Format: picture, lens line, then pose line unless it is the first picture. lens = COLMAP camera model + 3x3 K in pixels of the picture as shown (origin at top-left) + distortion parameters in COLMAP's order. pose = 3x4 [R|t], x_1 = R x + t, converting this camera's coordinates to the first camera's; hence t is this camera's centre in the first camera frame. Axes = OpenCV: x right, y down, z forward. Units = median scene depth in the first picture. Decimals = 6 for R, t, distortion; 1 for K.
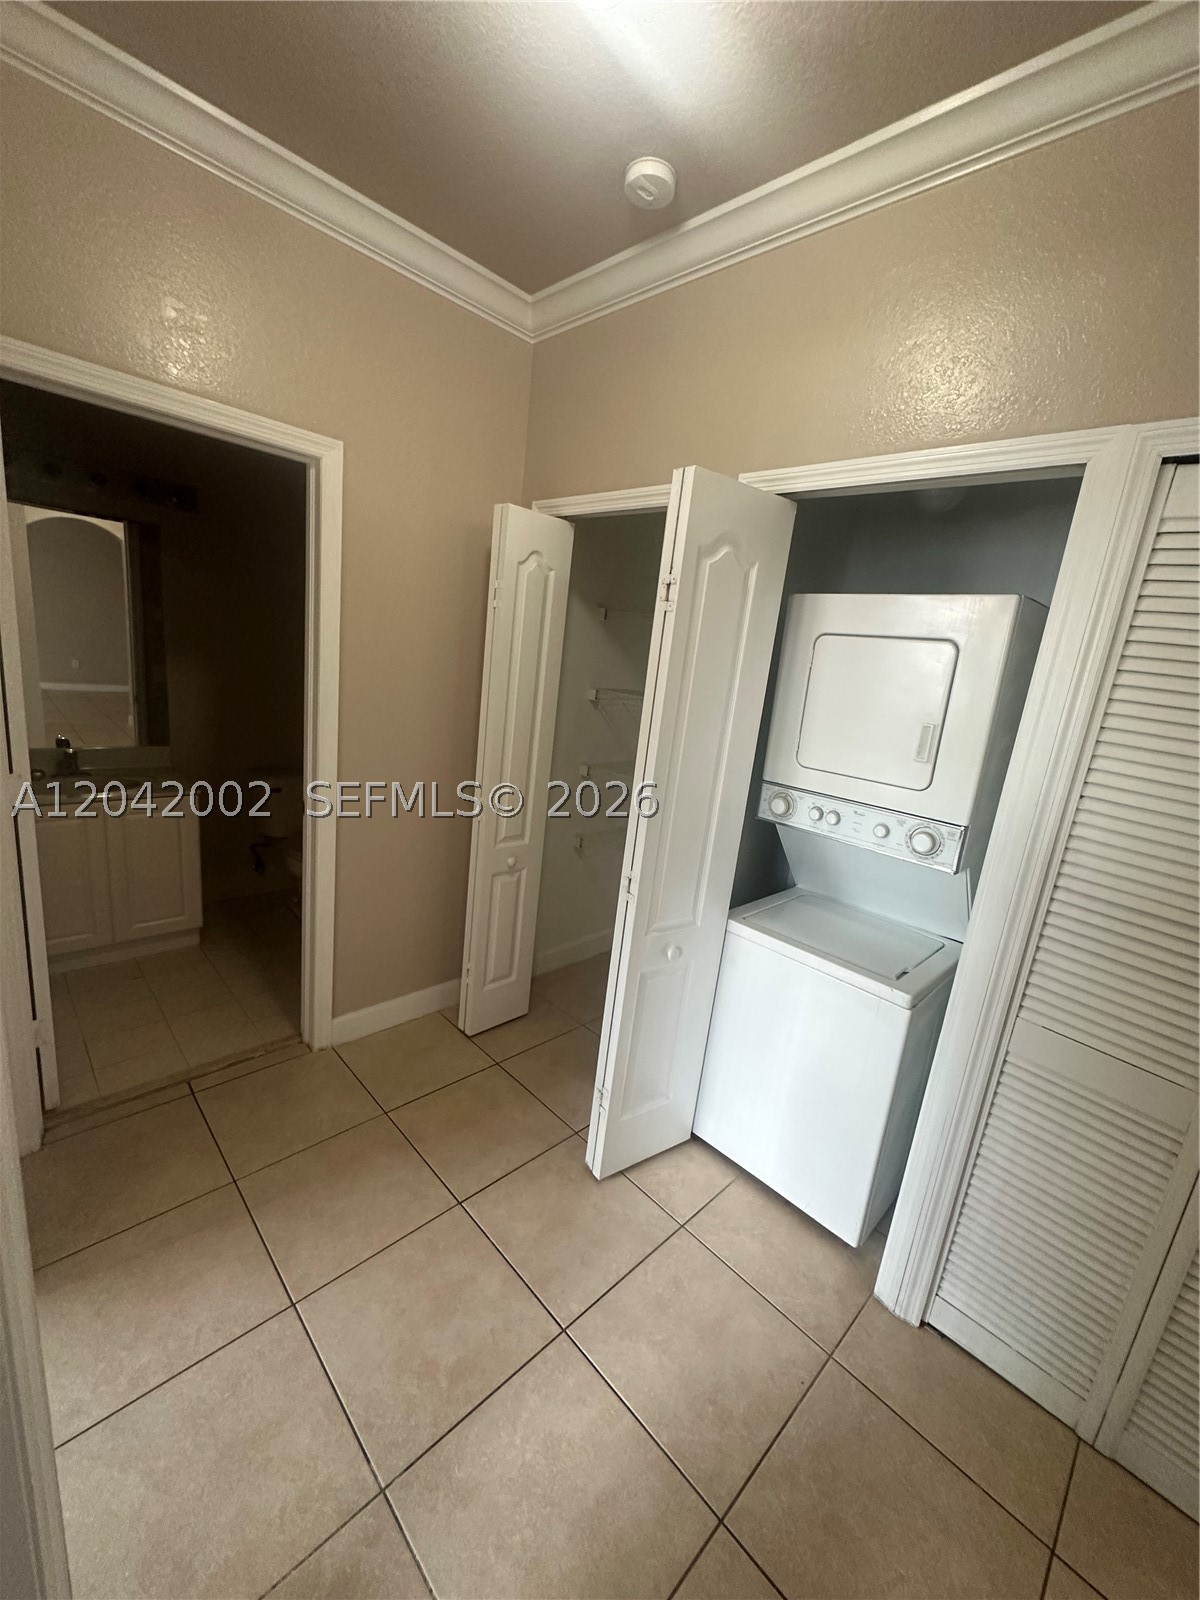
lens RADIAL K [[638.6, 0, 600.0], [0, 638.6, 800.0], [0, 0, 1]] dist [-0.007301, 0.001499]
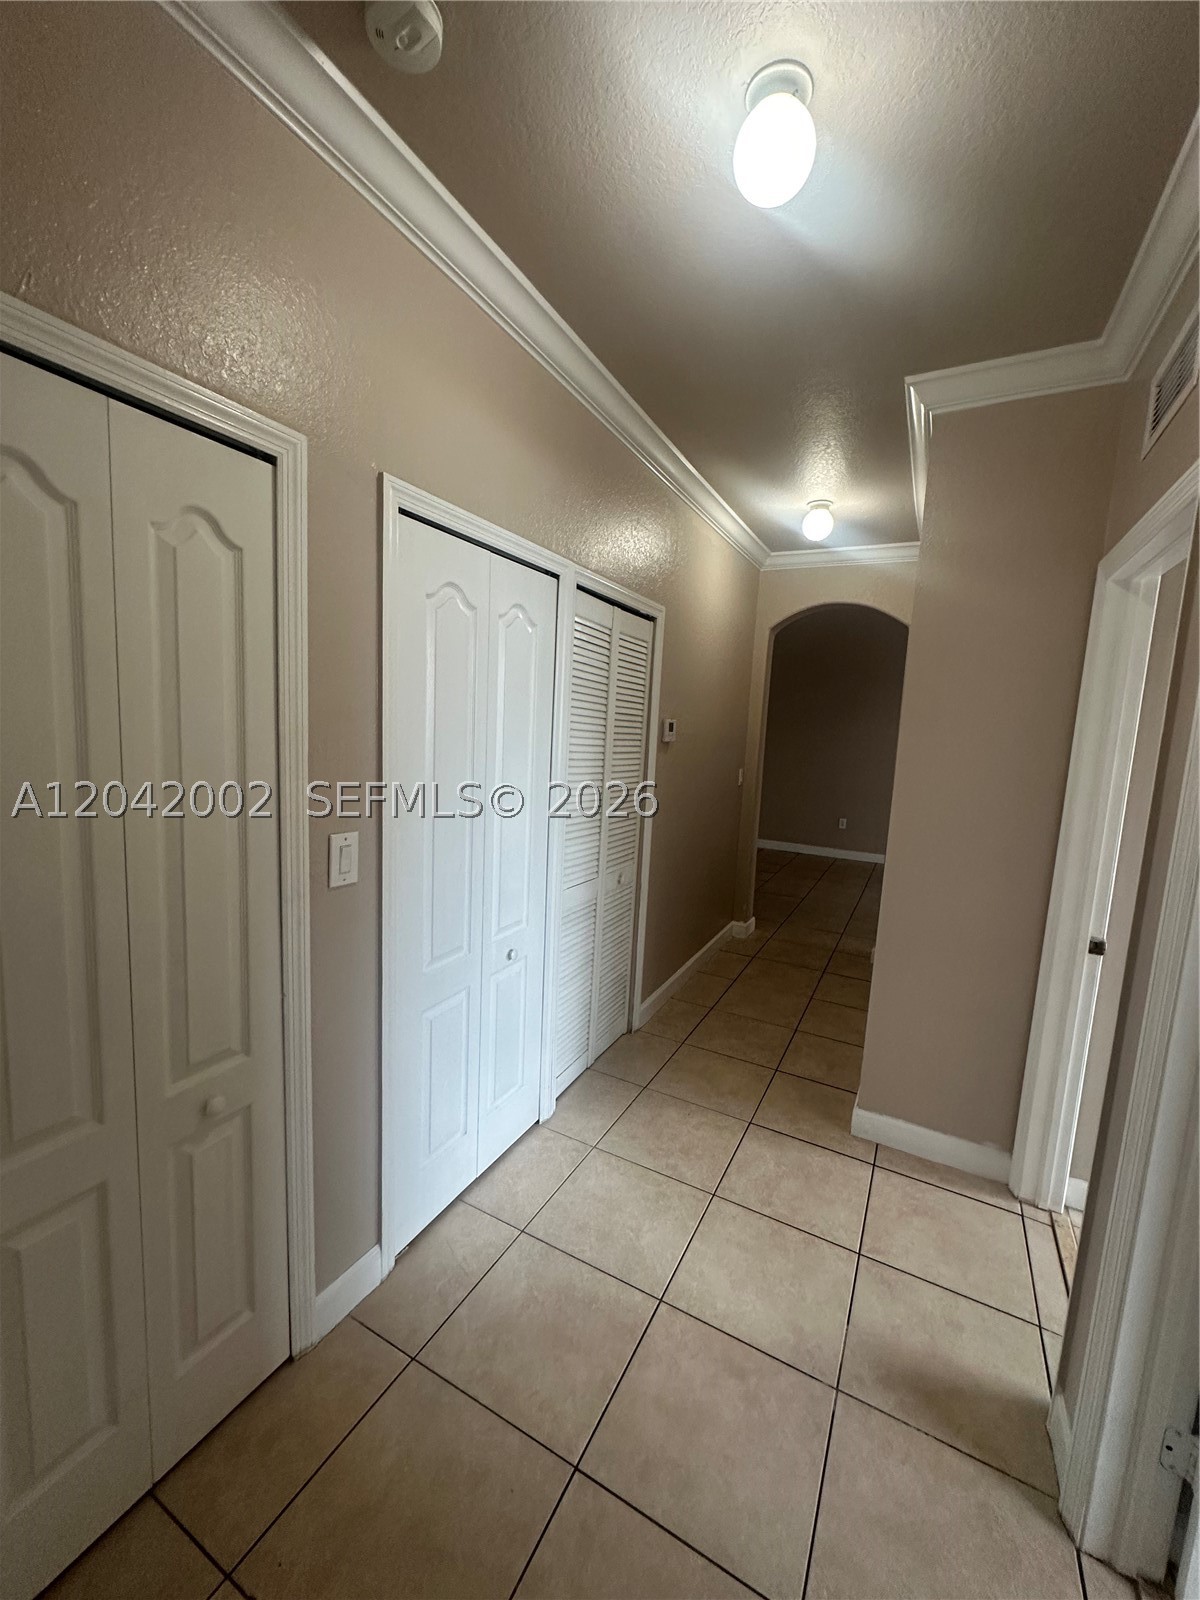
lens RADIAL K [[638.6, 0, 600.0], [0, 638.6, 800.0], [0, 0, 1]] dist [-0.007301, 0.001499]
pose [[-0.289368, -0.246752, 0.924867, -0.918841], [0.118172, 0.949604, 0.290324, -0.384373], [-0.949896, 0.193304, -0.245626, 1.293930]]
